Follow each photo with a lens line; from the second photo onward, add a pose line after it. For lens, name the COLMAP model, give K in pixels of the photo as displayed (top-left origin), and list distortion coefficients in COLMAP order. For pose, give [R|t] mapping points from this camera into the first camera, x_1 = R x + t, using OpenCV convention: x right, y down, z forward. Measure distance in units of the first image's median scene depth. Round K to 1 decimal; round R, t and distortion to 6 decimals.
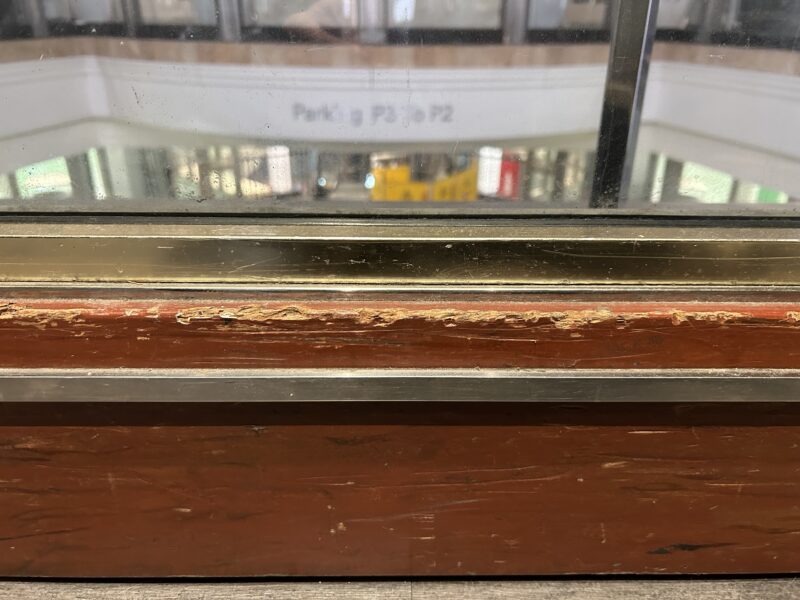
lens RADIAL K [[721.0, 0, 400.0], [0, 721.0, 300.0], [0, 0, 1]] dist [-0.009486, -0.007935]
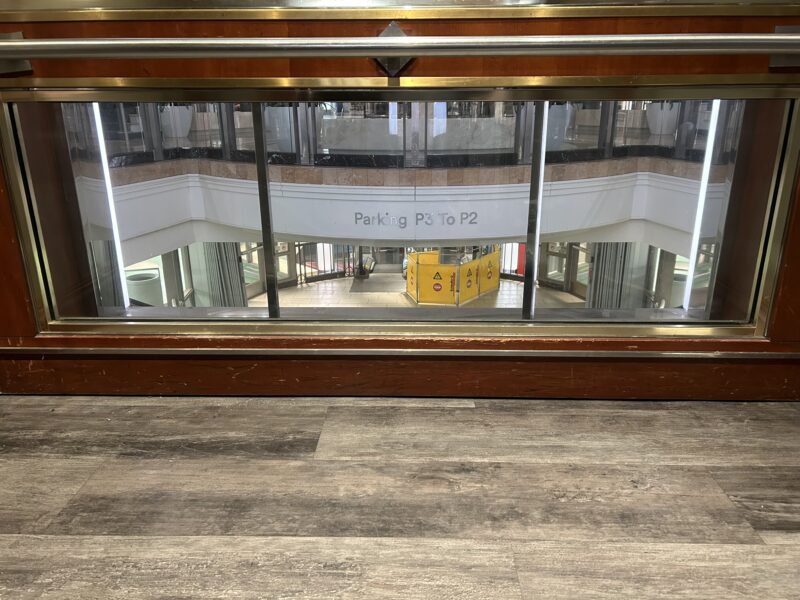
lens RADIAL K [[721.0, 0, 400.0], [0, 721.0, 300.0], [0, 0, 1]] dist [-0.009486, -0.007935]
pose [[0.999425, 0.000061, -0.033912, -0.021815], [-0.003531, 0.994750, -0.102275, 0.017024], [0.033728, 0.102336, 0.994178, -0.269733]]
